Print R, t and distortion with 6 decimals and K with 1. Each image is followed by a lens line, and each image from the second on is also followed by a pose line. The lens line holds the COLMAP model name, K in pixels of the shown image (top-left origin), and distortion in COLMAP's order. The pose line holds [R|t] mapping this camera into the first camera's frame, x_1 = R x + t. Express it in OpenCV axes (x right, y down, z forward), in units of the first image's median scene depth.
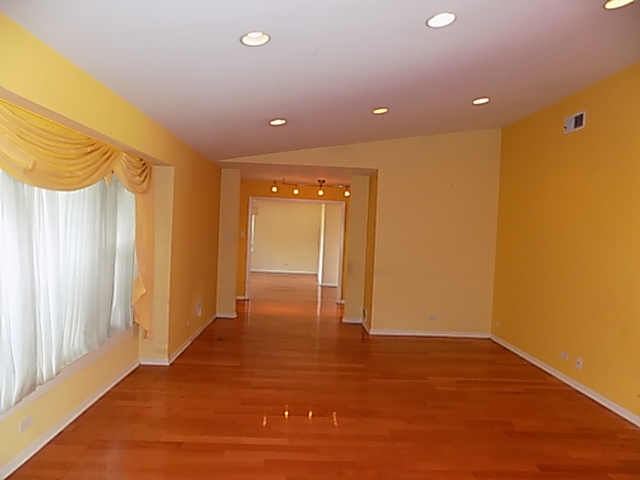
lens RADIAL K [[445.6, 0, 324.4], [0, 445.6, 240.4], [0, 0, 1]] dist [0.003128, 0.001764]
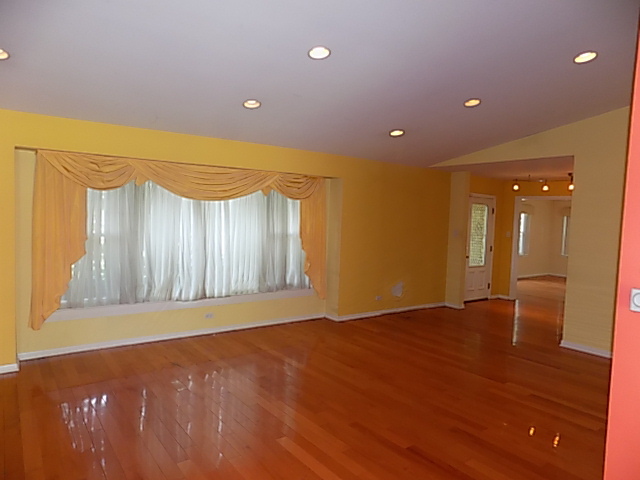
lens RADIAL K [[445.6, 0, 324.4], [0, 445.6, 240.4], [0, 0, 1]] dist [0.003128, 0.001764]
pose [[0.585018, 0.023854, -0.810669, 0.583551], [-0.037395, 0.999298, 0.002418, 0.020890], [0.810157, 0.028900, 0.585500, 0.114667]]
